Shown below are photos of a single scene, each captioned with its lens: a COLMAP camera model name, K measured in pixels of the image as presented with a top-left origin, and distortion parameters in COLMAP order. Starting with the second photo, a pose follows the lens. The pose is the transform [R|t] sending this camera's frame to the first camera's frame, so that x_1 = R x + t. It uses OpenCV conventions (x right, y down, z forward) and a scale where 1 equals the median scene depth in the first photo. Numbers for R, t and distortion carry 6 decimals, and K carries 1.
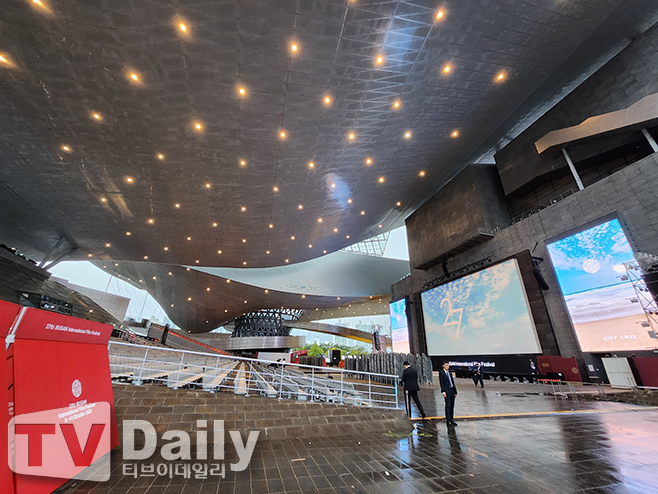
lens RADIAL K [[260.0, 0, 325.2], [0, 260.0, 247.6], [0, 0, 1]] dist [0.000236, -0.000202]
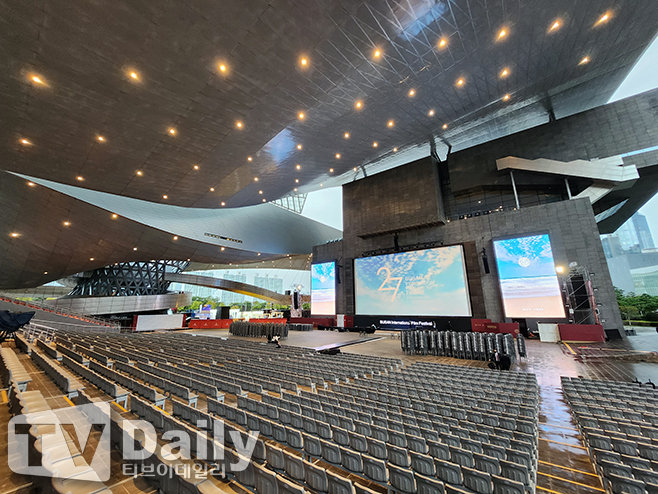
lens RADIAL K [[260.0, 0, 329.0], [0, 260.0, 243.6], [0, 0, 1]] dist [0.000236, -0.000202]
pose [[0.807478, 0.105600, 0.580368, -0.428677], [-0.206504, 0.972195, 0.110419, 0.020012], [-0.552571, -0.209009, 0.806834, 0.252312]]
